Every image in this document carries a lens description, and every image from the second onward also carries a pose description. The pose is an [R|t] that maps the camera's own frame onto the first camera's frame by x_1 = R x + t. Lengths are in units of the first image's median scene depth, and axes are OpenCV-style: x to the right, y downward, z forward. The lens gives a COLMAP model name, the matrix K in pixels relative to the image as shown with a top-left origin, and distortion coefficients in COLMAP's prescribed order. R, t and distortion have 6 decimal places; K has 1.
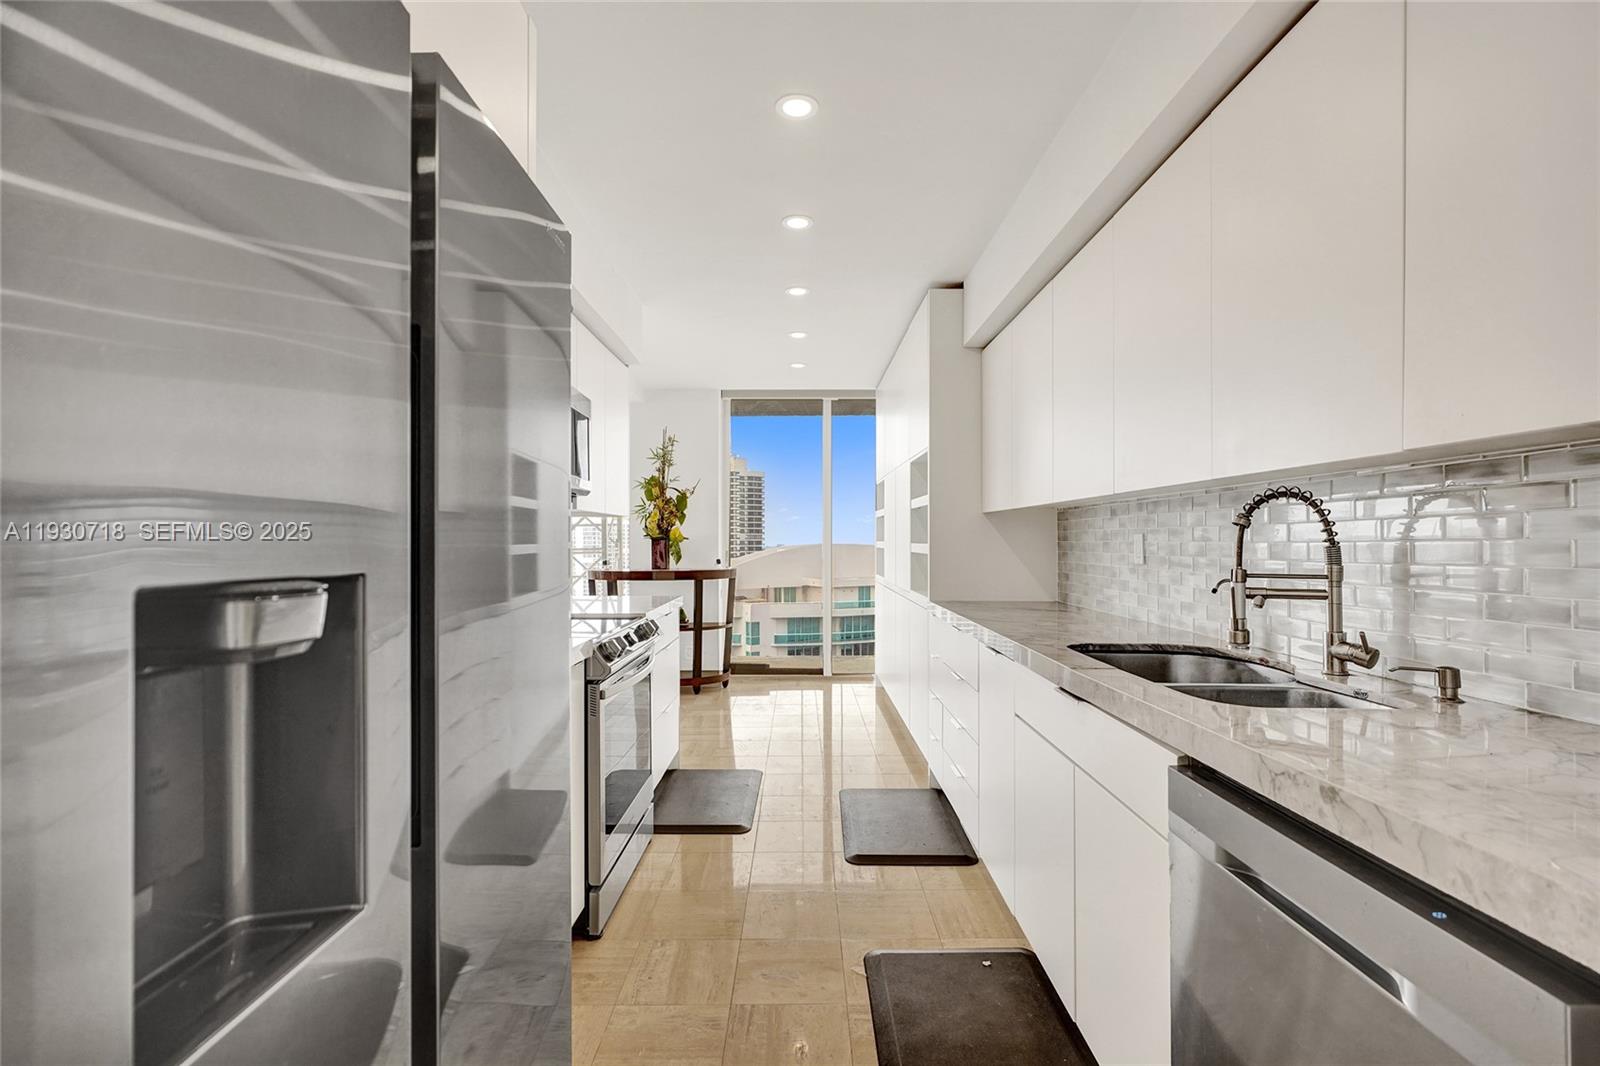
lens RADIAL K [[707.8, 0, 810.4], [0, 707.8, 538.7], [0, 0, 1]] dist [-0.002023, 0.001022]
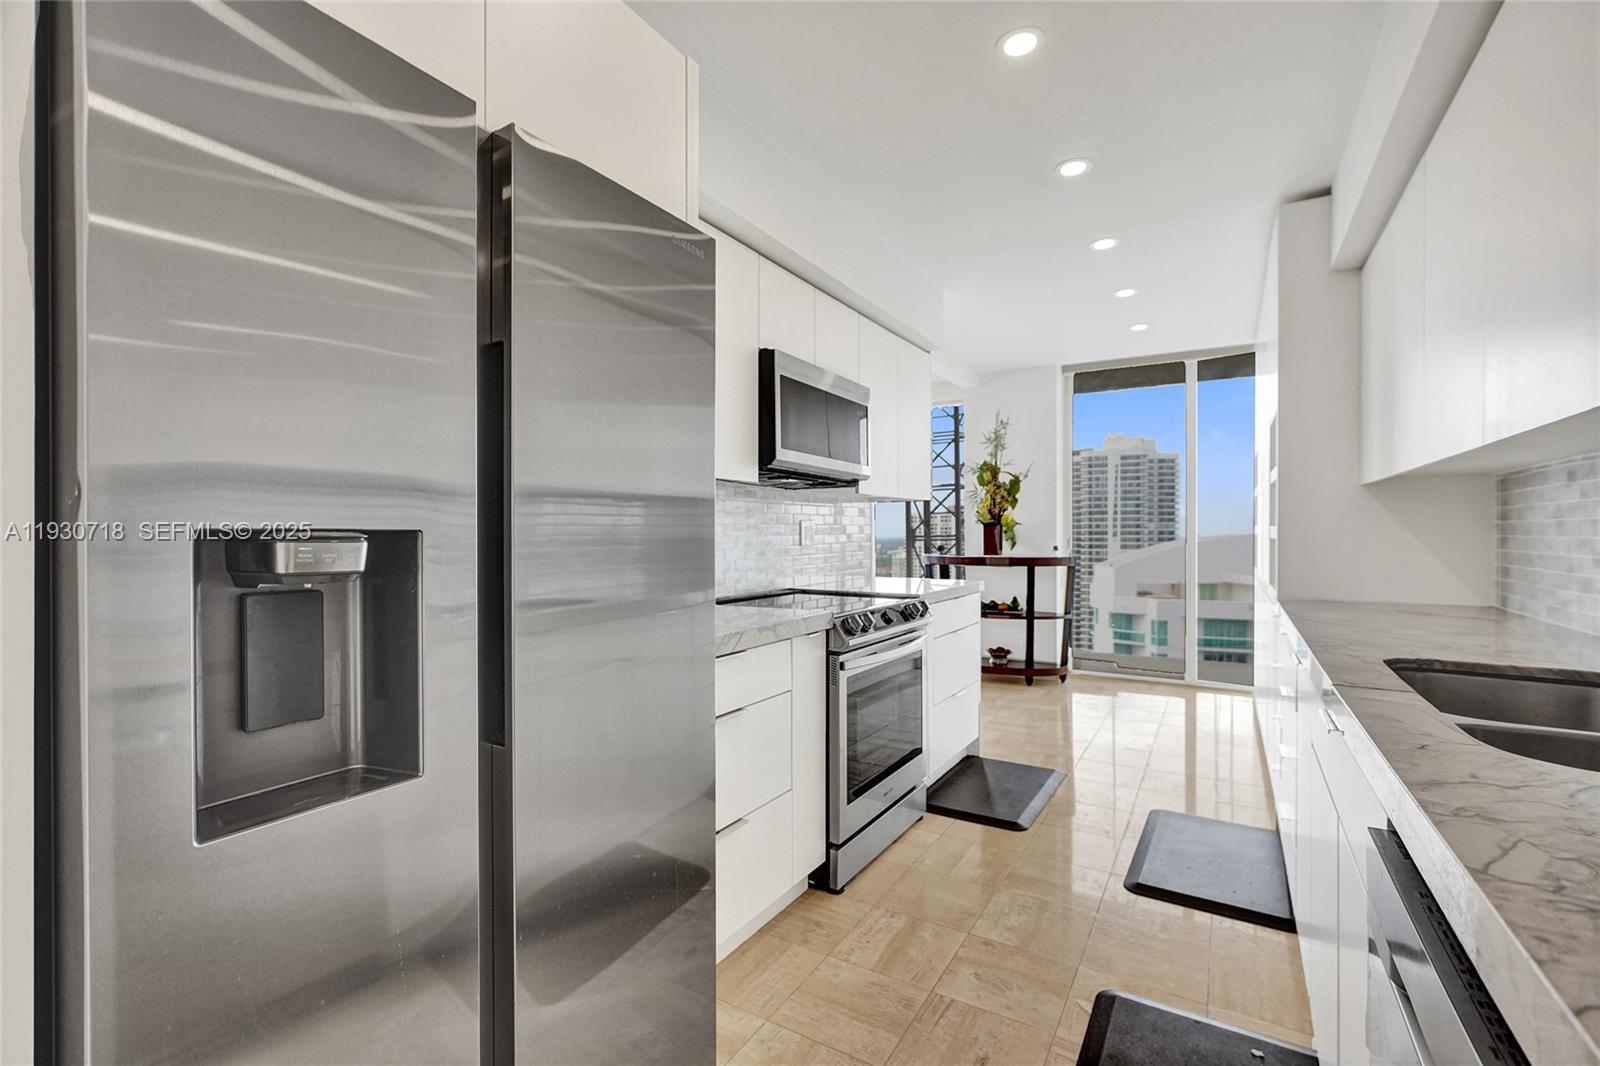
lens RADIAL K [[707.8, 0, 811.4], [0, 707.8, 535.4], [0, 0, 1]] dist [-0.002023, 0.001022]
pose [[0.855952, 0.002900, -0.517048, 0.121460], [0.002293, 0.999953, 0.009406, 0.008466], [0.517051, -0.009237, 0.855905, 0.039725]]
